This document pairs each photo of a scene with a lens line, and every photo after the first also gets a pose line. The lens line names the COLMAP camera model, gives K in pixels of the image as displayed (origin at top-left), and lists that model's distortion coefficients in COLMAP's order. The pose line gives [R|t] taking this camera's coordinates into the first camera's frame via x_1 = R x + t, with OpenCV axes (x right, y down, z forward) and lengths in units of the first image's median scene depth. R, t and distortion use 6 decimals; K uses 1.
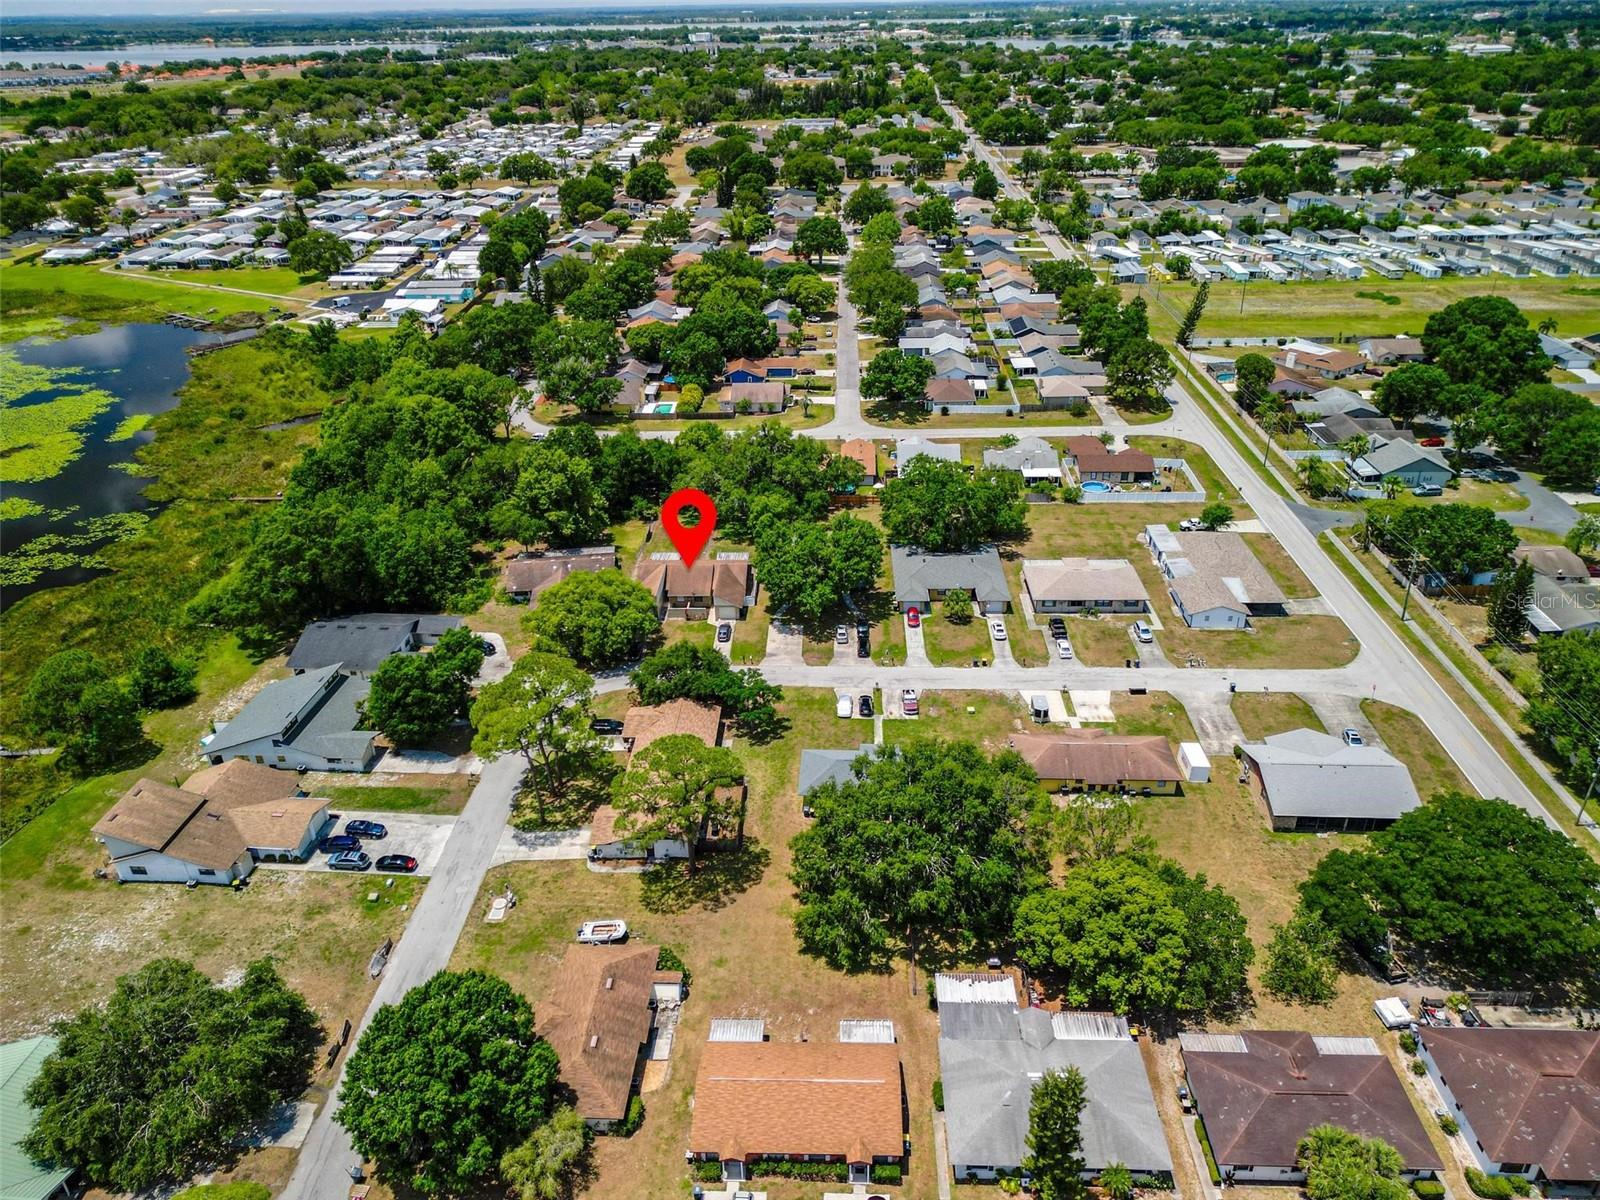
lens RADIAL K [[1111.0, 0, 800.0], [0, 1111.0, 600.0], [0, 0, 1]] dist [0.066124, -0.004526]
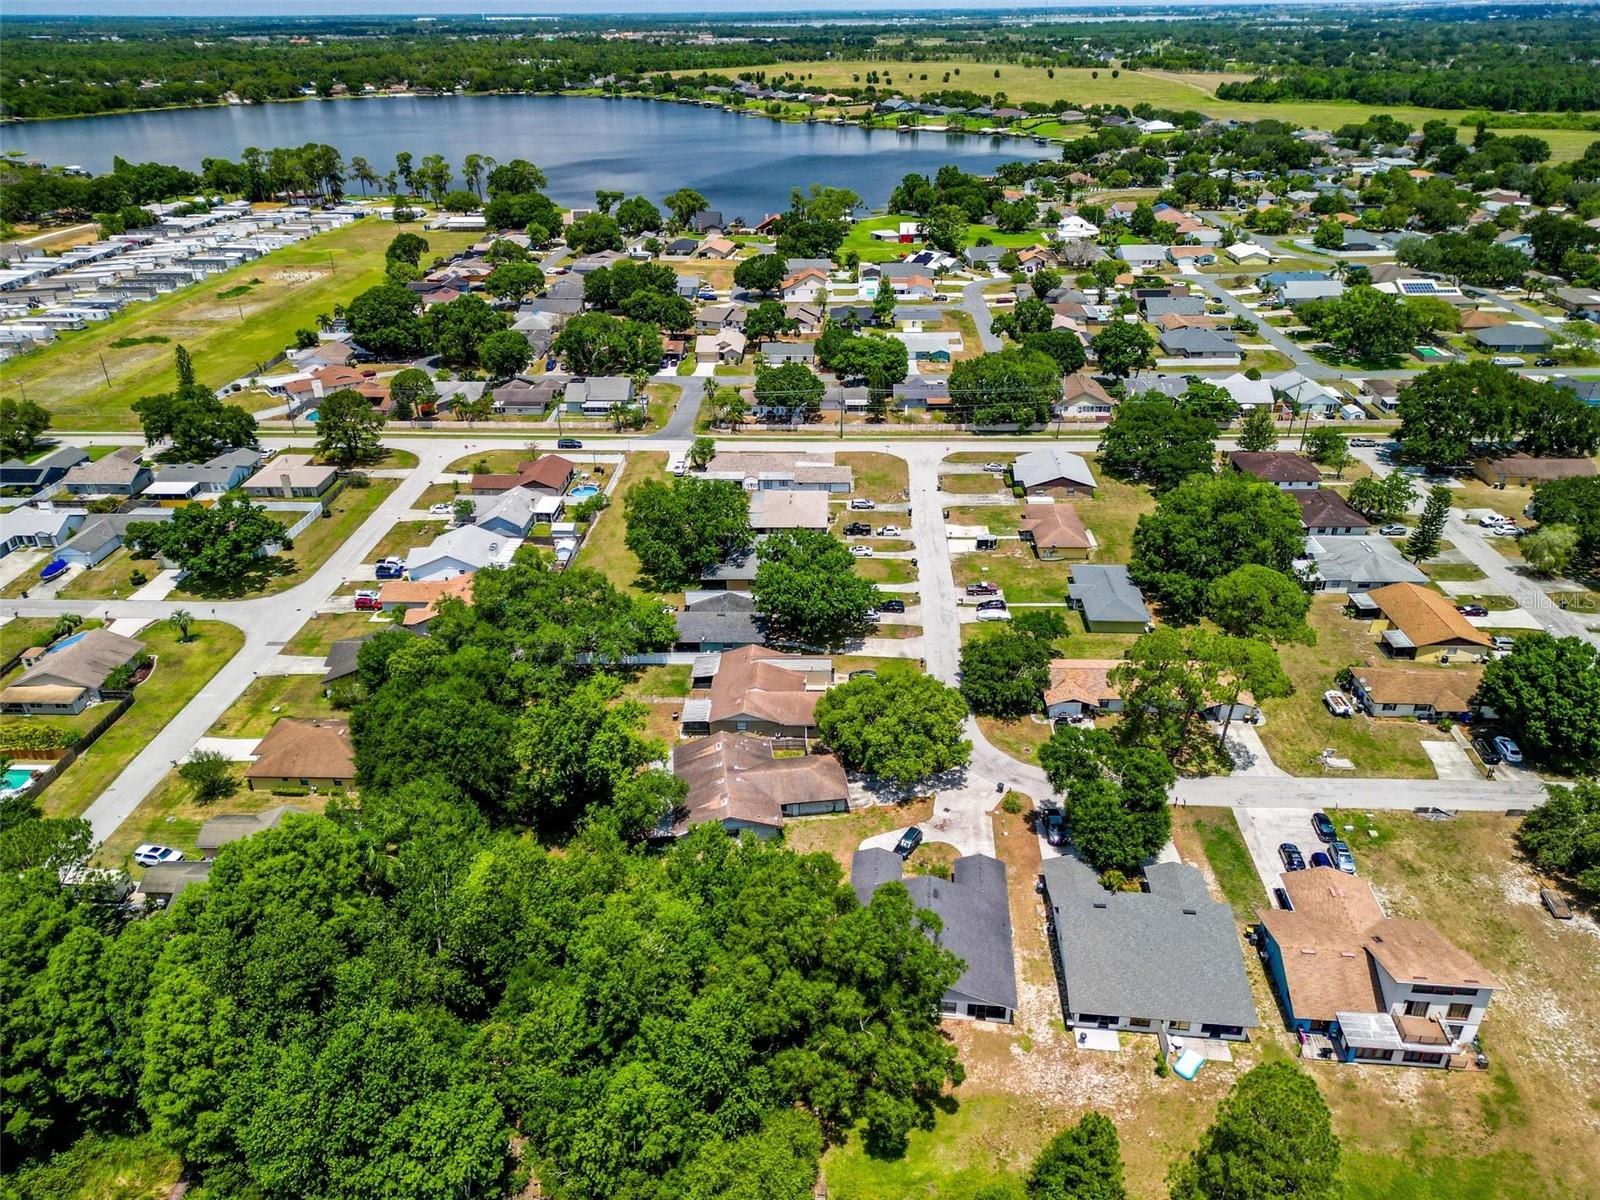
lens RADIAL K [[1111.0, 0, 800.0], [0, 1111.0, 600.0], [0, 0, 1]] dist [0.066124, -0.004526]
pose [[0.000911, -0.450630, 0.892711, -0.962289], [0.477082, 0.784762, 0.395652, -0.461714], [-0.878858, 0.425536, 0.215703, 0.894833]]
